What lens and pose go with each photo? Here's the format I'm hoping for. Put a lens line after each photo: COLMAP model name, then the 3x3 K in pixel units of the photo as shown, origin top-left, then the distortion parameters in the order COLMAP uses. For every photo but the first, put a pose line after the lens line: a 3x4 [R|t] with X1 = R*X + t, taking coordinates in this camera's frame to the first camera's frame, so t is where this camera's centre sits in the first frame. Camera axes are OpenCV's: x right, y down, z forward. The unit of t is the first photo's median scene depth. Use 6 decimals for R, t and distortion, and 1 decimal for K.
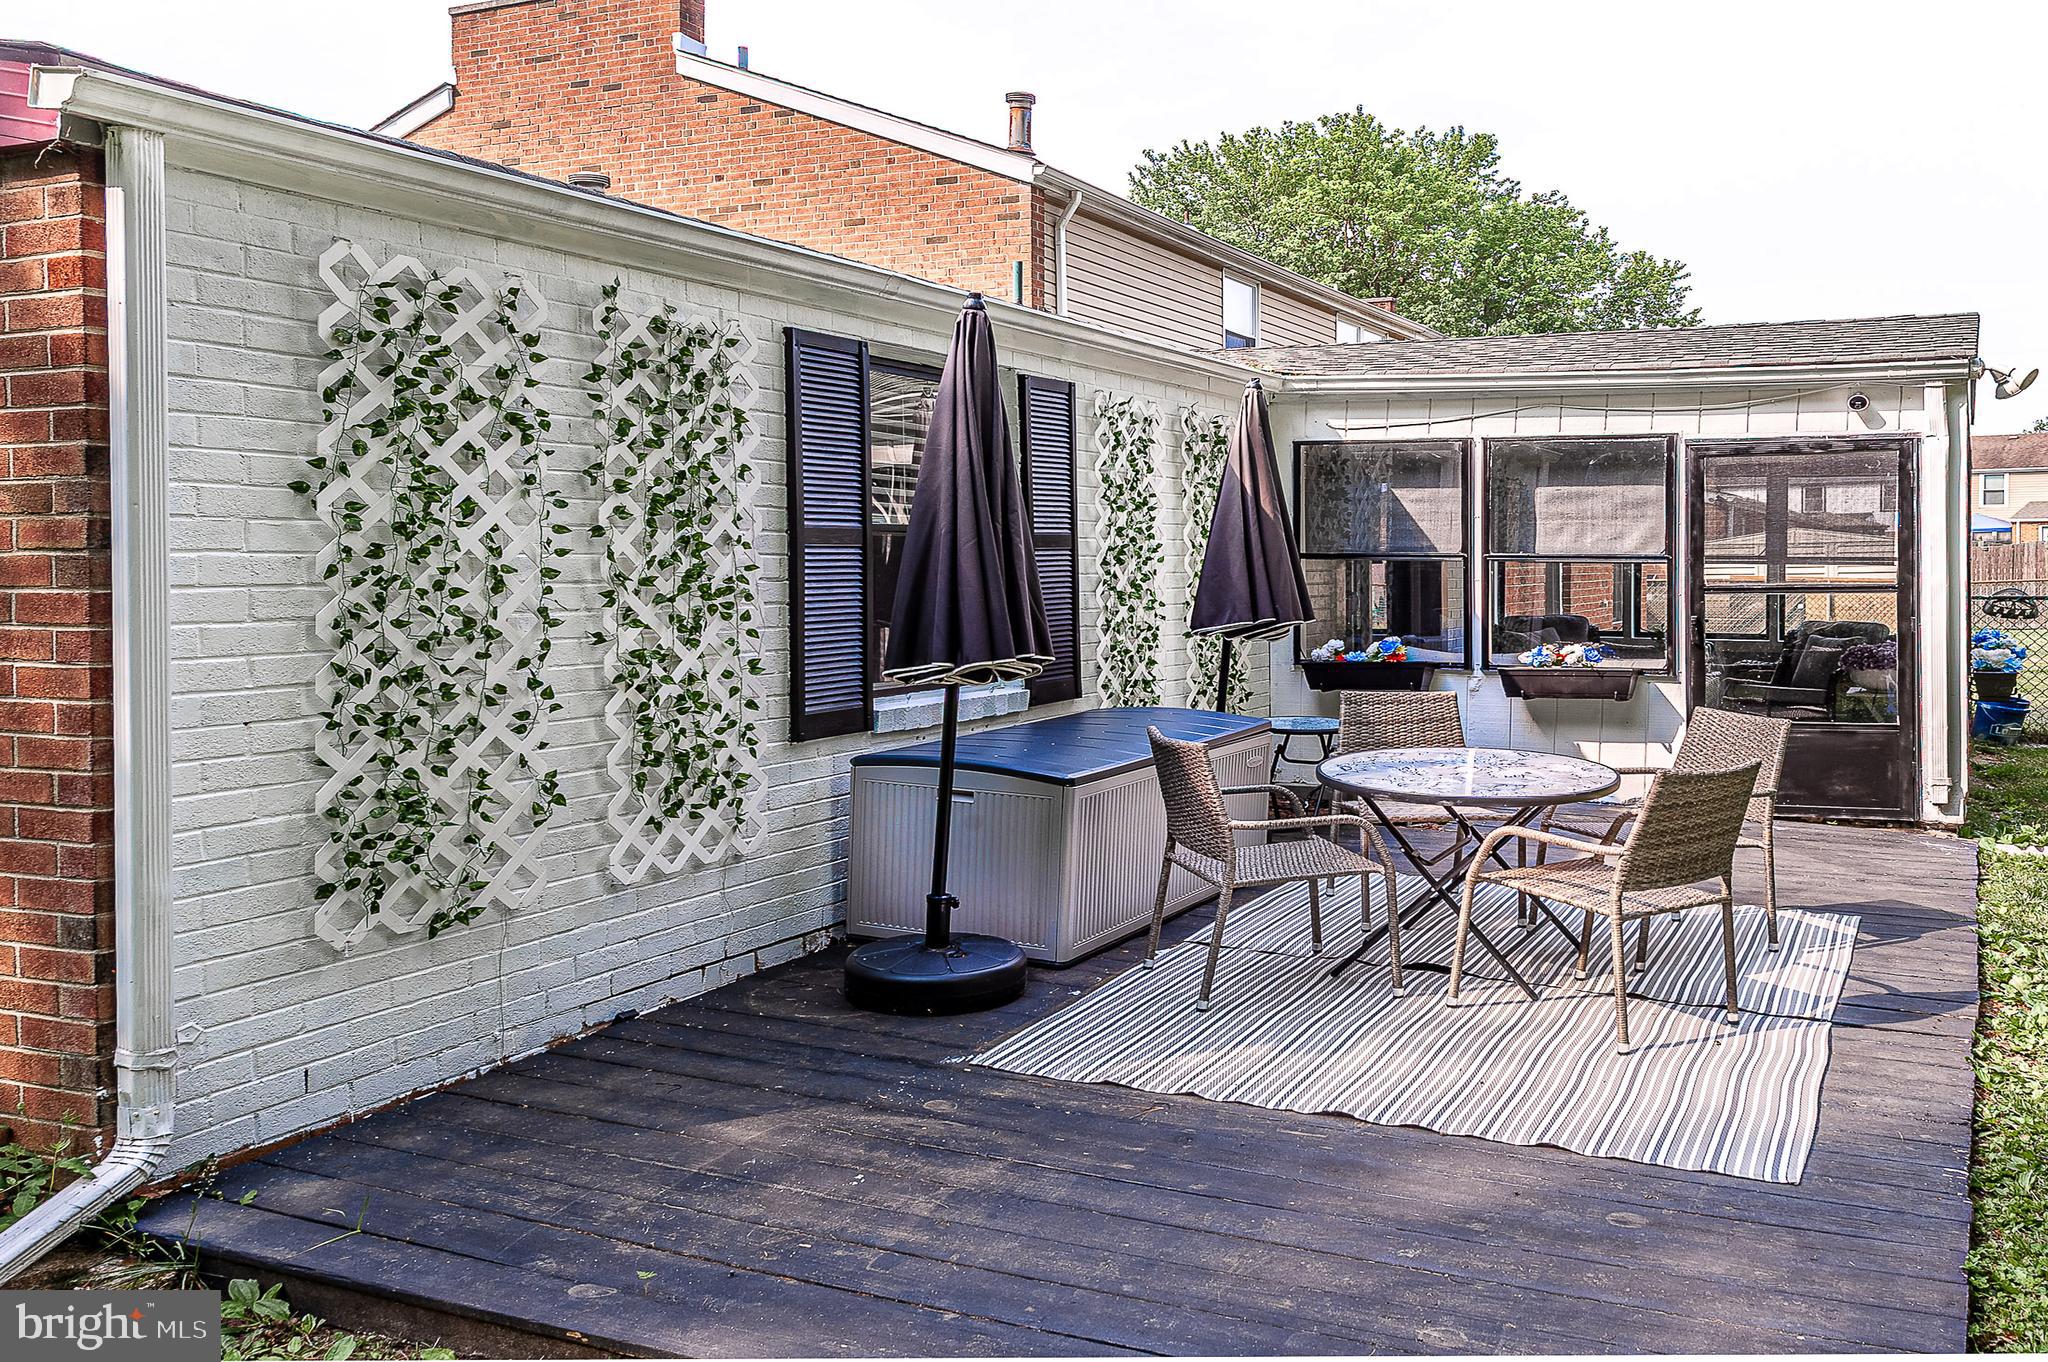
lens RADIAL K [[1397.8, 0, 1026.0], [0, 1397.8, 659.4], [0, 0, 1]] dist [0.011459, 0.001733]
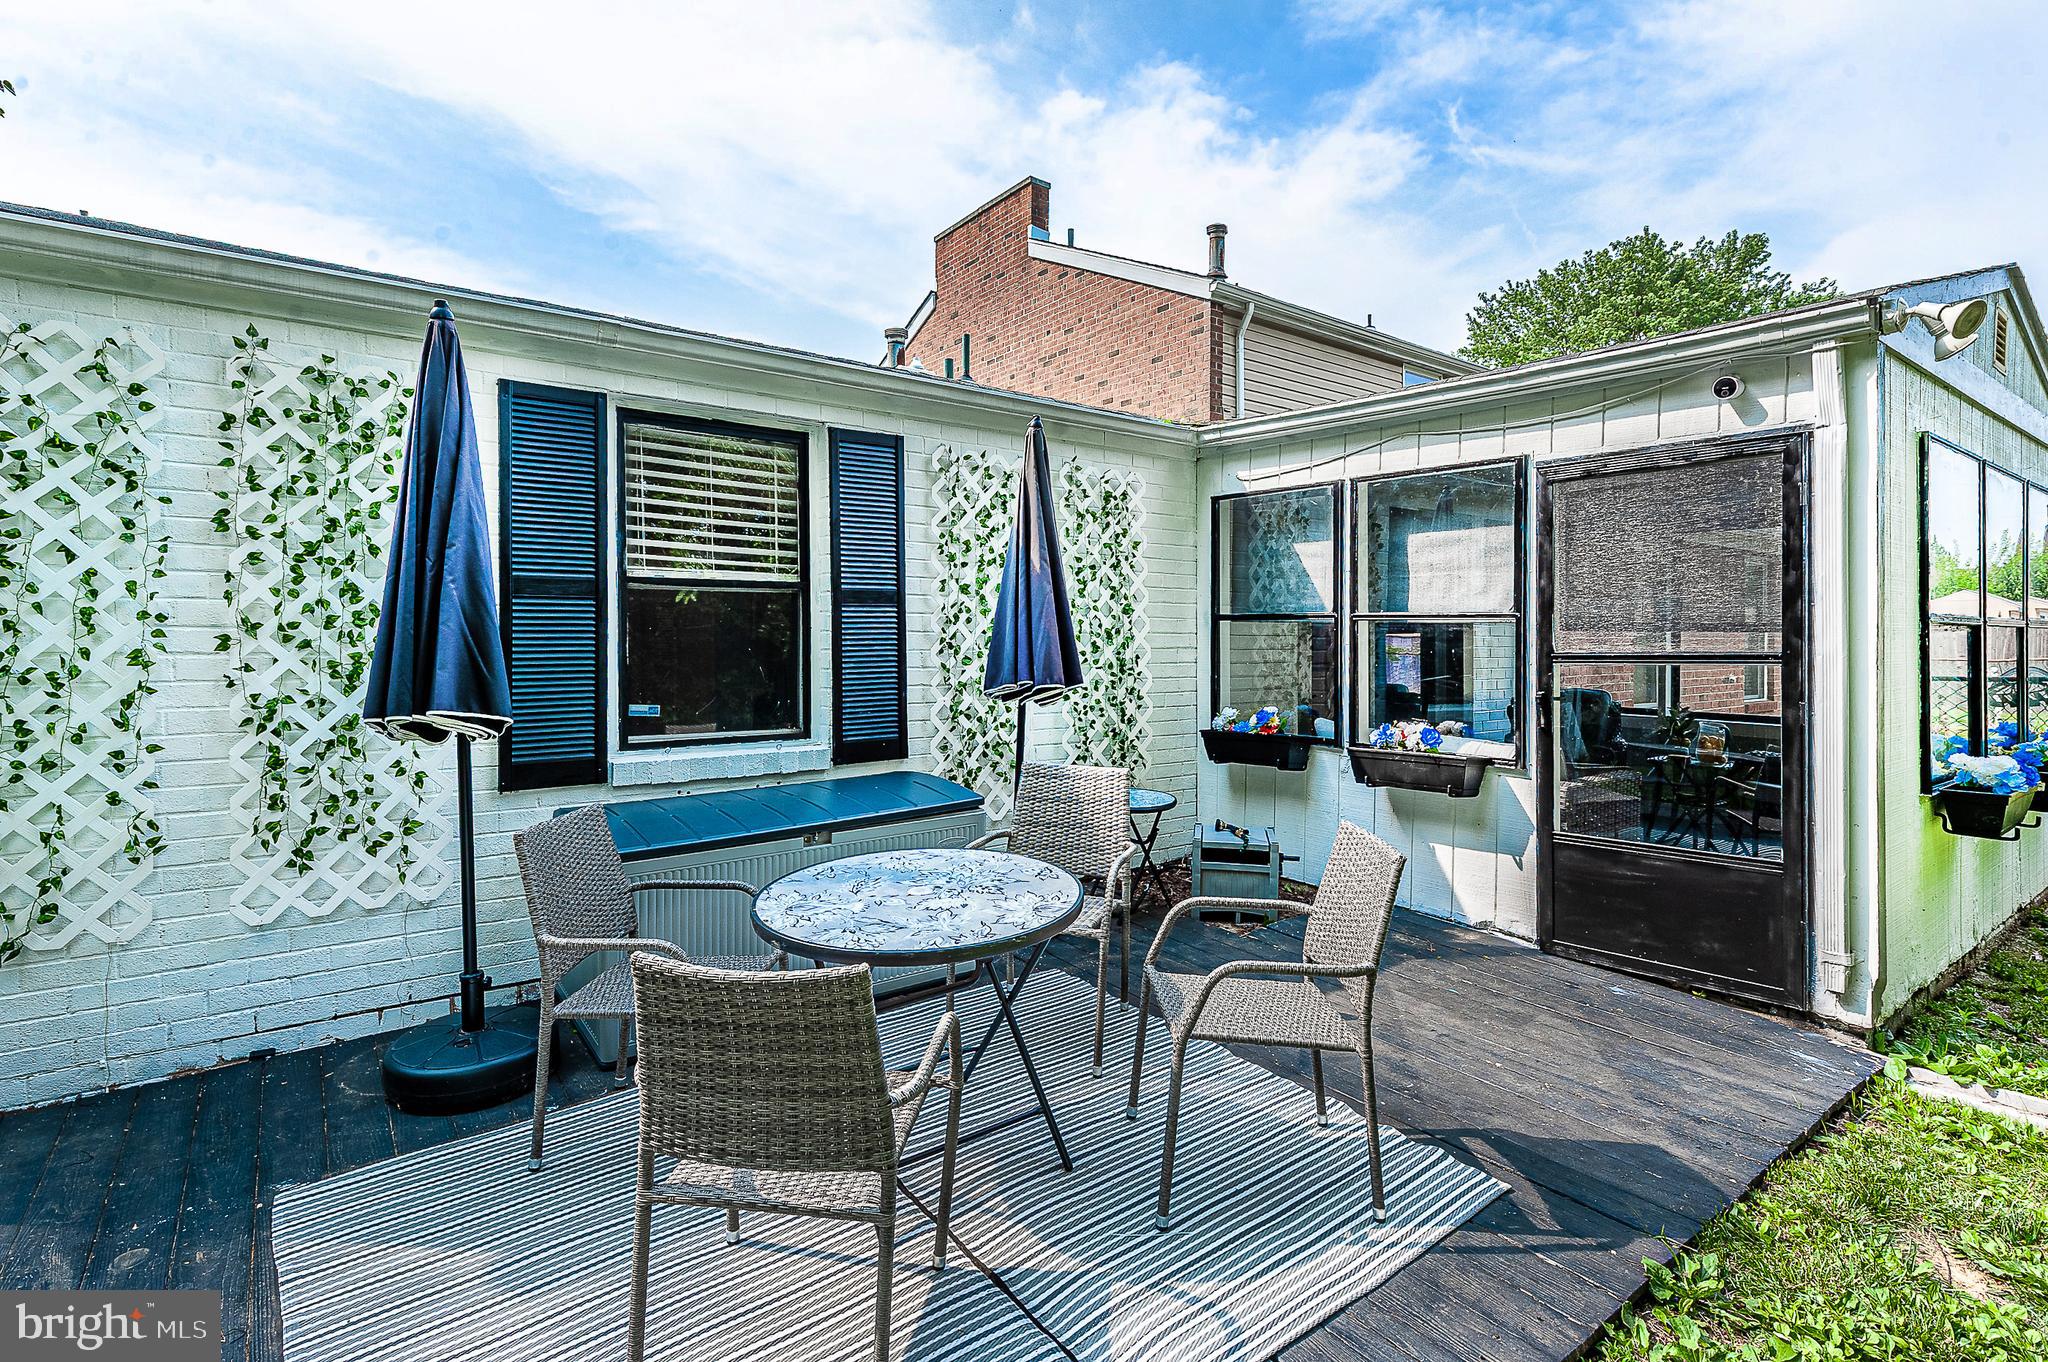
lens RADIAL K [[1071.6, 0, 1024.0], [0, 1071.6, 681.0], [0, 0, 1]] dist [0.009169, -0.002779]
pose [[0.945965, 0.025312, -0.323281, 0.378161], [-0.034254, 0.999171, -0.022000, -0.013697], [0.322456, 0.031885, 0.946047, 0.338587]]
